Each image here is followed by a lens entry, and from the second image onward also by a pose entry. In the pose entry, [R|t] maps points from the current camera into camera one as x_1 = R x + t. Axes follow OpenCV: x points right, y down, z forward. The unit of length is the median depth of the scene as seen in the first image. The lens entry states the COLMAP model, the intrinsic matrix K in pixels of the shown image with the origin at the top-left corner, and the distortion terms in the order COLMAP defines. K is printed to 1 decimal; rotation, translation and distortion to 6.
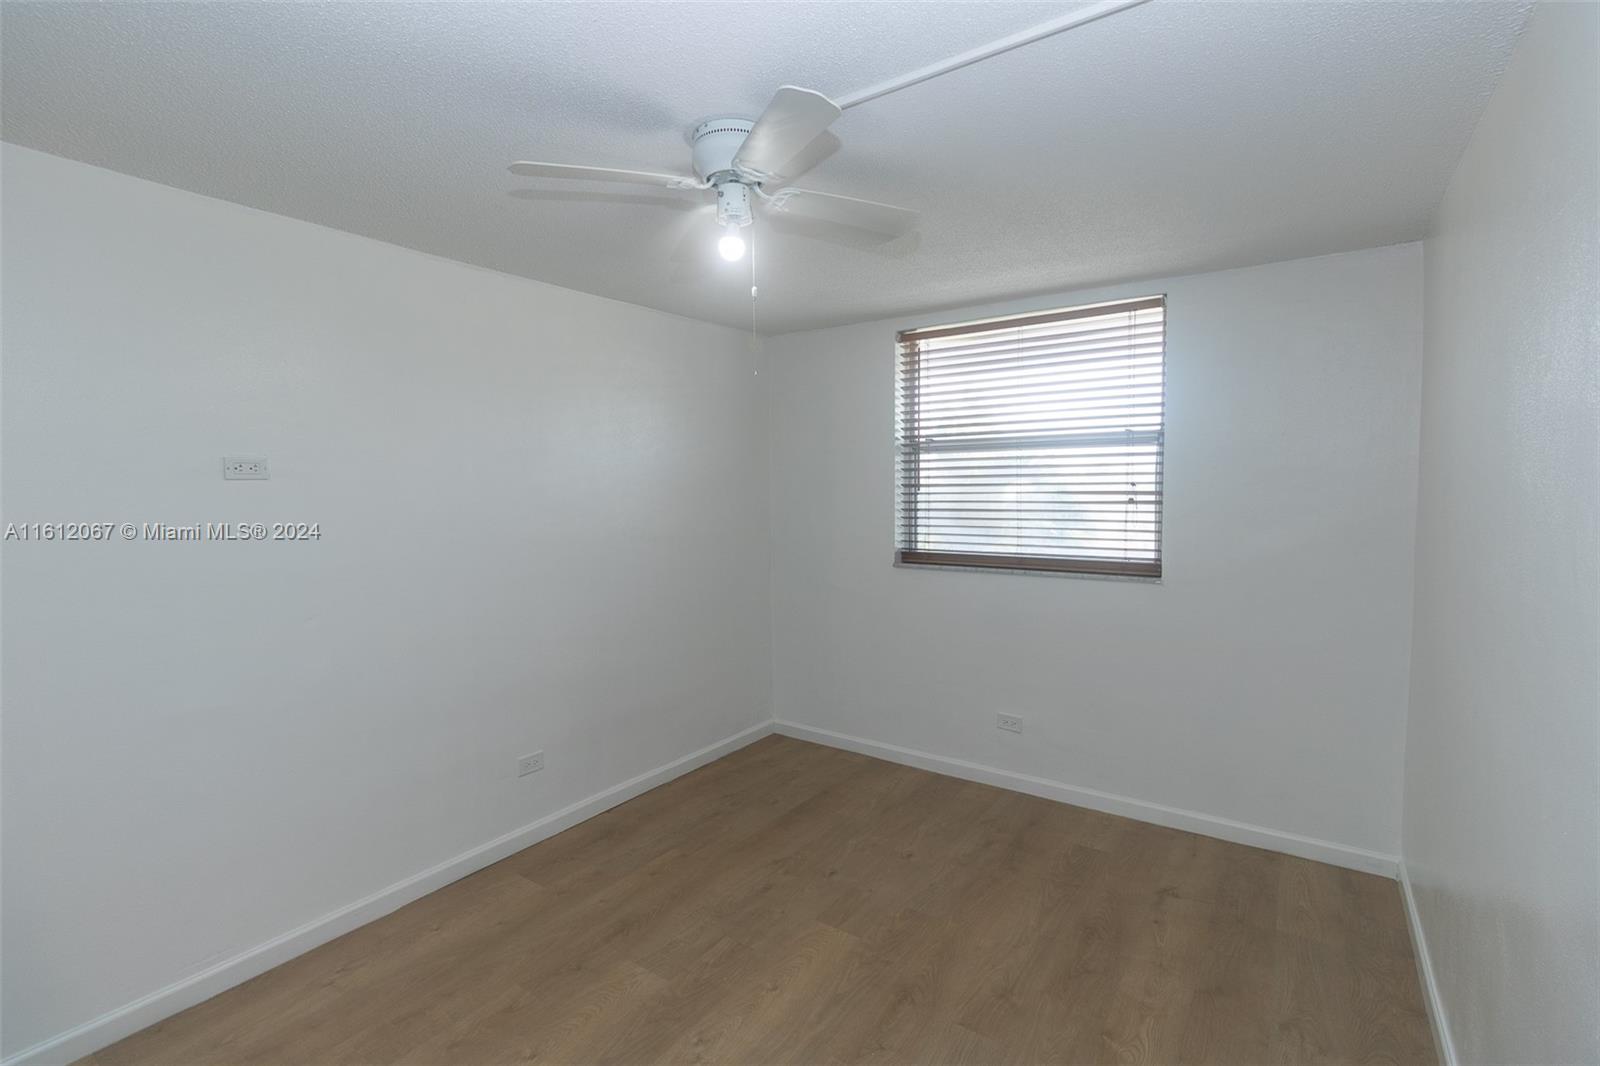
lens RADIAL K [[709.7, 0, 804.2], [0, 709.7, 529.2], [0, 0, 1]] dist [0.000600, -0.000492]
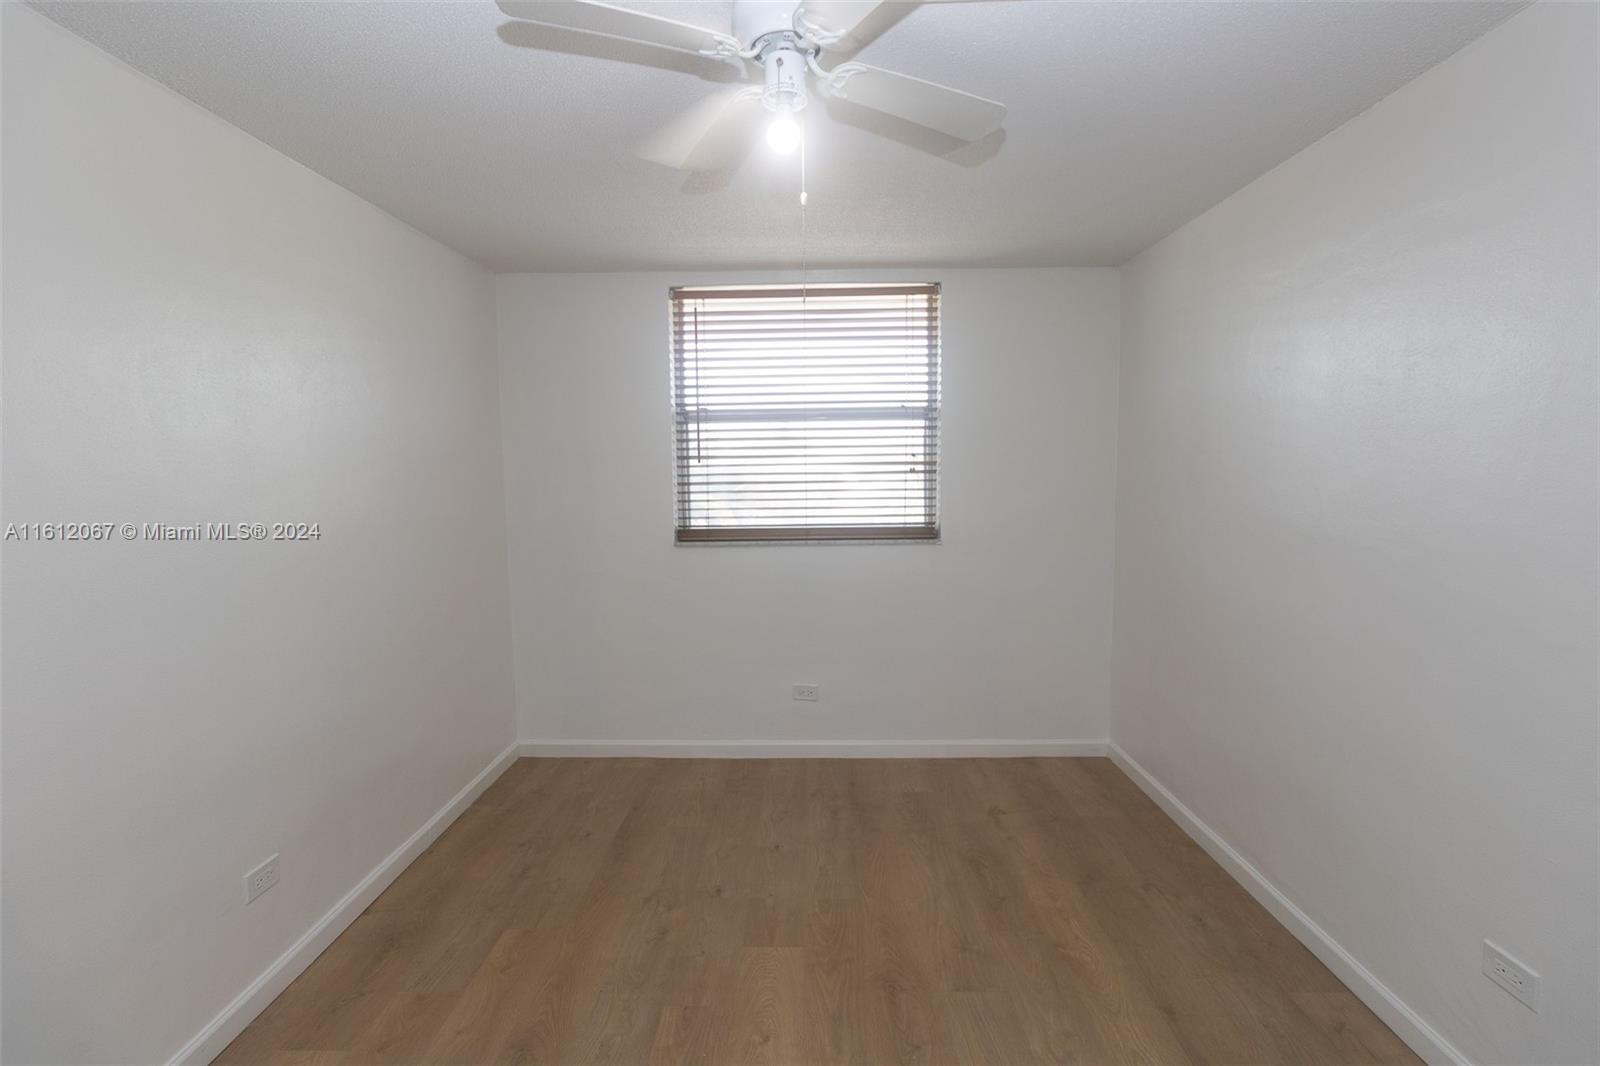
lens RADIAL K [[709.7, 0, 813.1], [0, 709.7, 529.7], [0, 0, 1]] dist [0.000600, -0.000492]
pose [[0.840714, -0.049076, 0.539252, -0.255828], [0.037779, 0.998774, 0.031997, 0.010536], [-0.540161, -0.006528, 0.841537, 0.160828]]
